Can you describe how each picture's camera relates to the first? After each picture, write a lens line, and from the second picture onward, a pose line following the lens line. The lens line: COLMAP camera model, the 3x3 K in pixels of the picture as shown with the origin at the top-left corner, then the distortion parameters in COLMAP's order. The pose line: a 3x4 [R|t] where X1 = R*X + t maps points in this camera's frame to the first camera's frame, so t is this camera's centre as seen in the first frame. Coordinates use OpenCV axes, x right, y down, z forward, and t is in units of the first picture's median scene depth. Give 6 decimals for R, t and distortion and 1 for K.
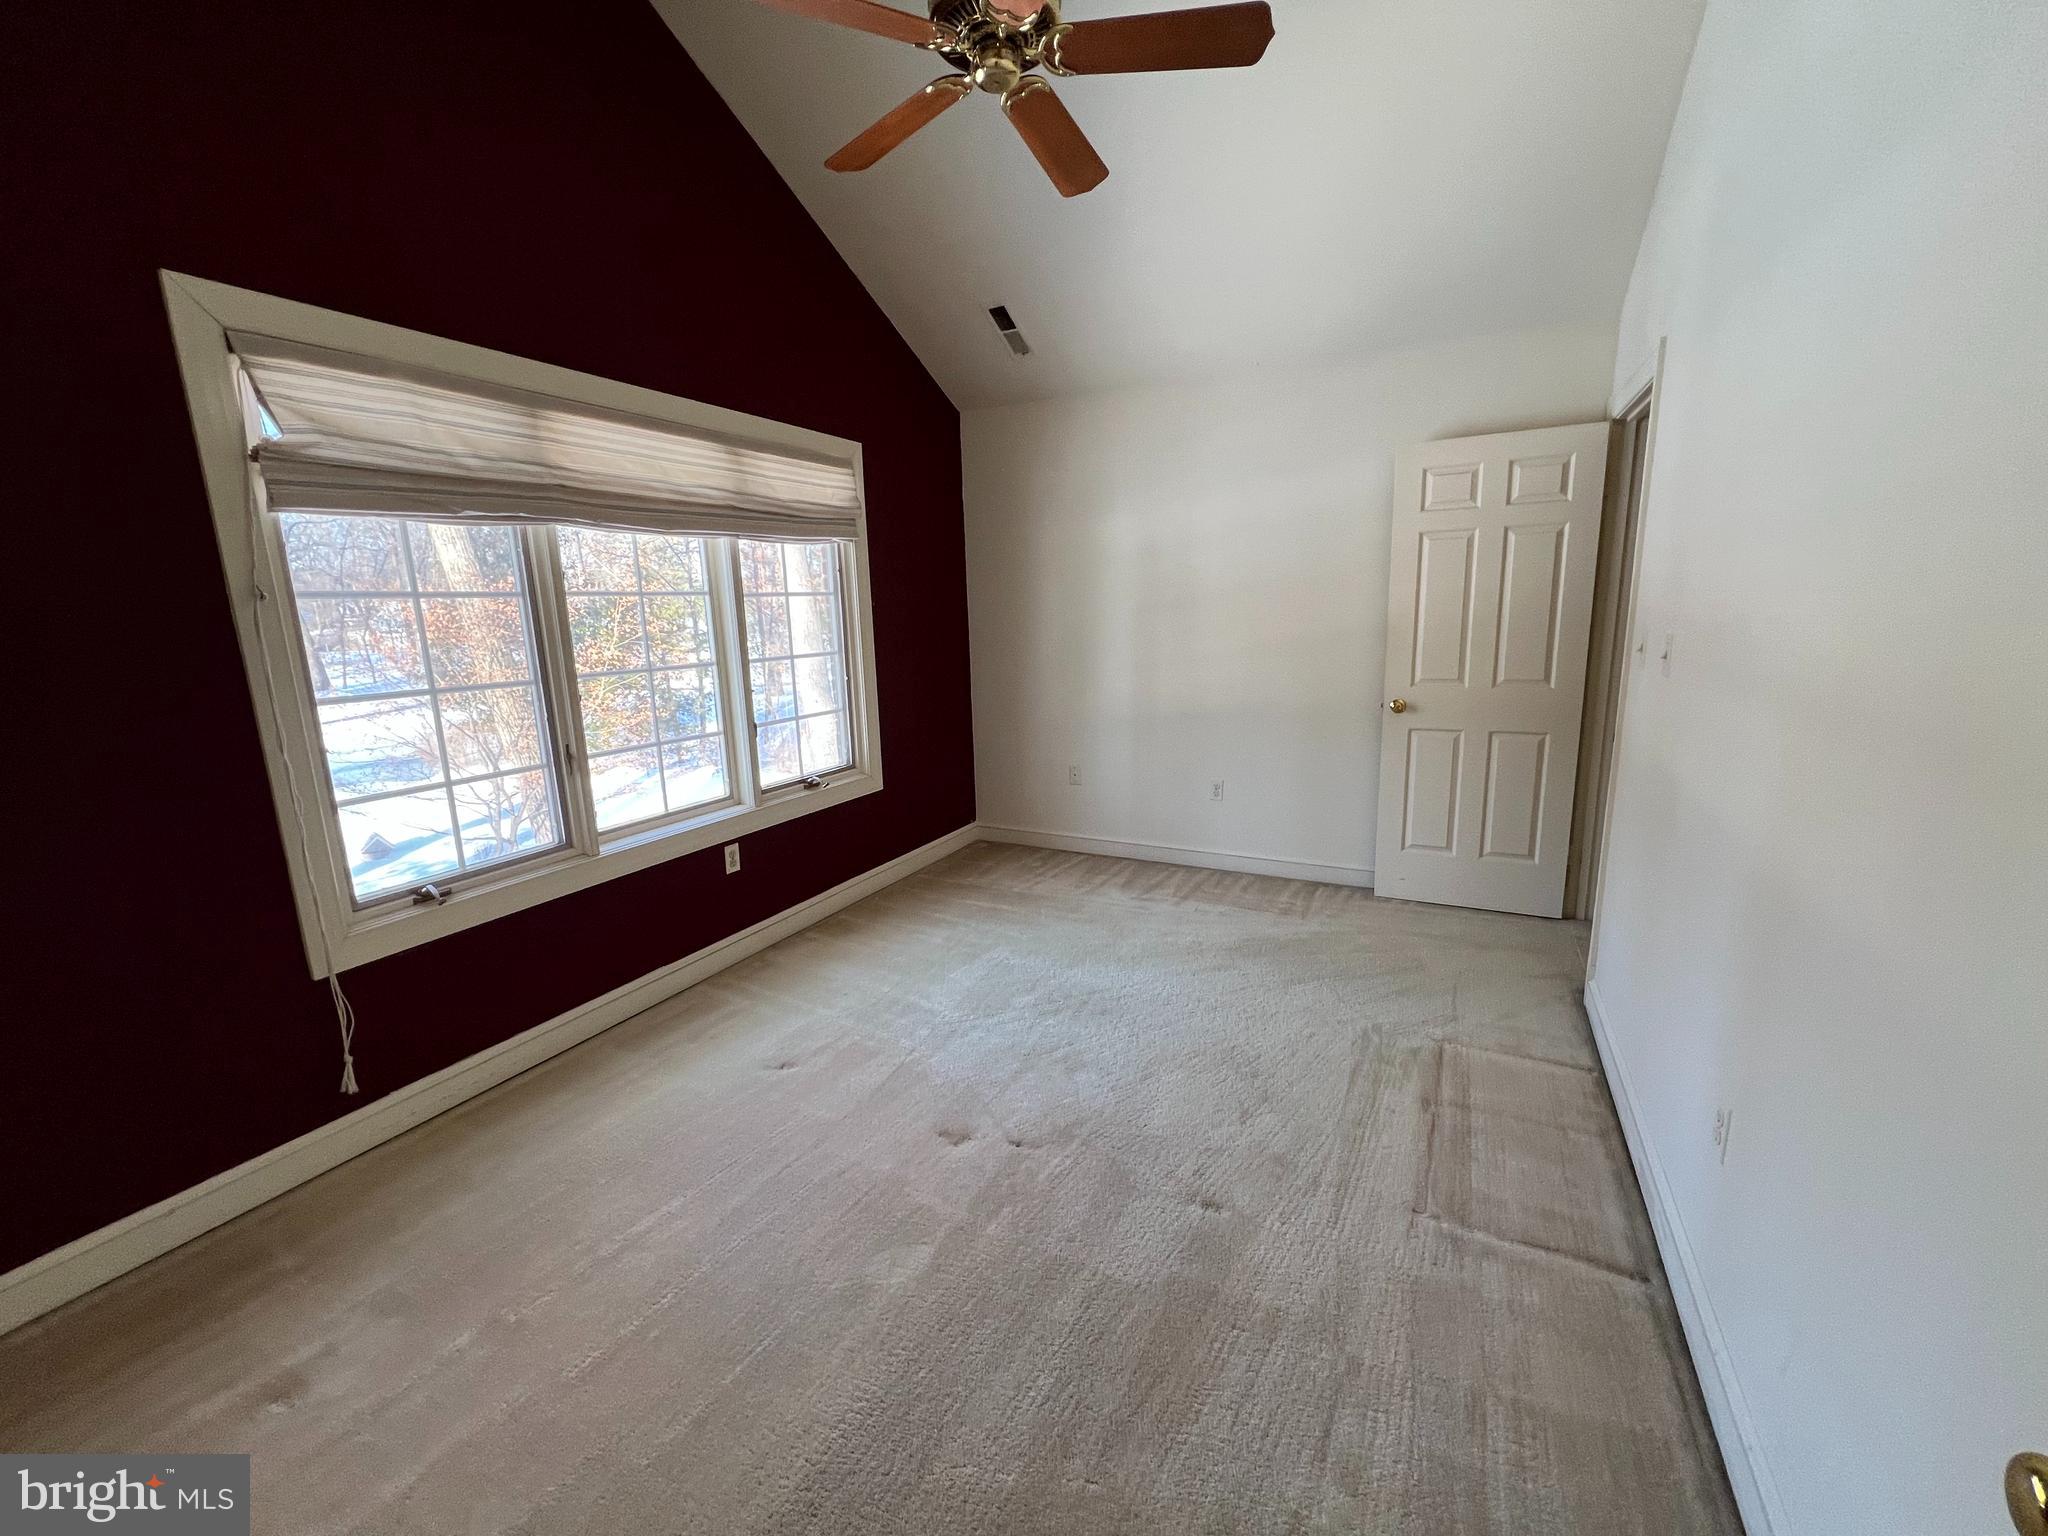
lens RADIAL K [[815.4, 0, 1038.9], [0, 815.4, 769.6], [0, 0, 1]] dist [-0.007451, 0.000283]
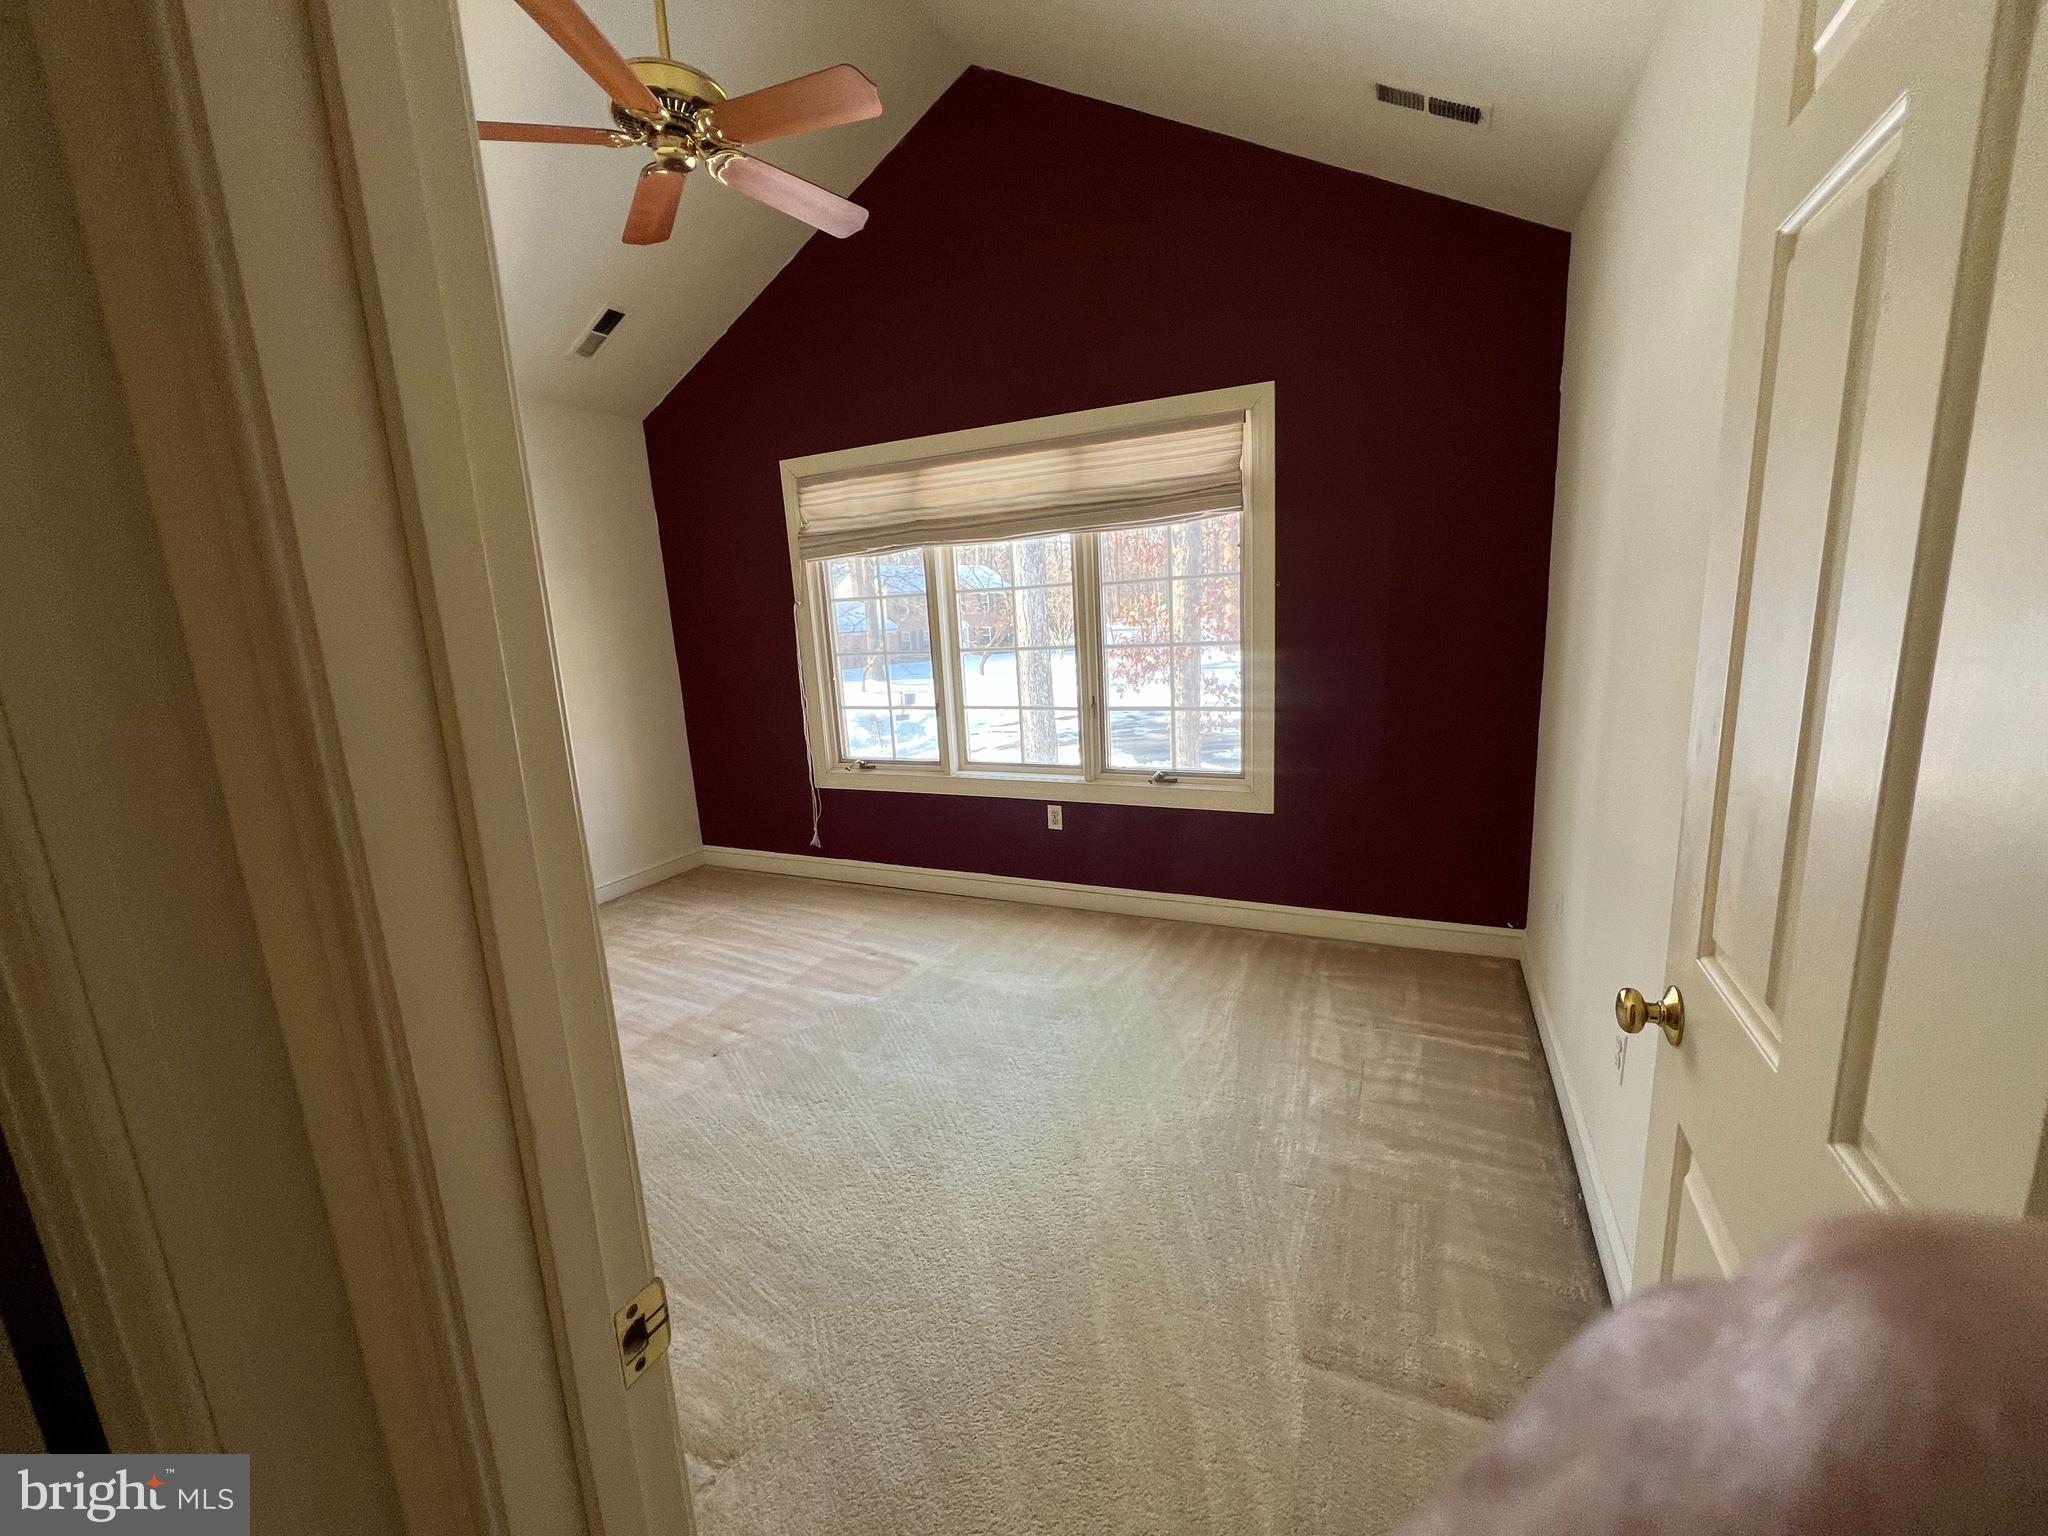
lens RADIAL K [[815.4, 0, 1041.0], [0, 815.4, 767.0], [0, 0, 1]] dist [-0.007451, 0.000283]
pose [[0.040169, 0.206091, -0.977708, 0.731081], [-0.152793, 0.968257, 0.197821, -0.183762], [0.987442, 0.141440, 0.070383, 0.895974]]
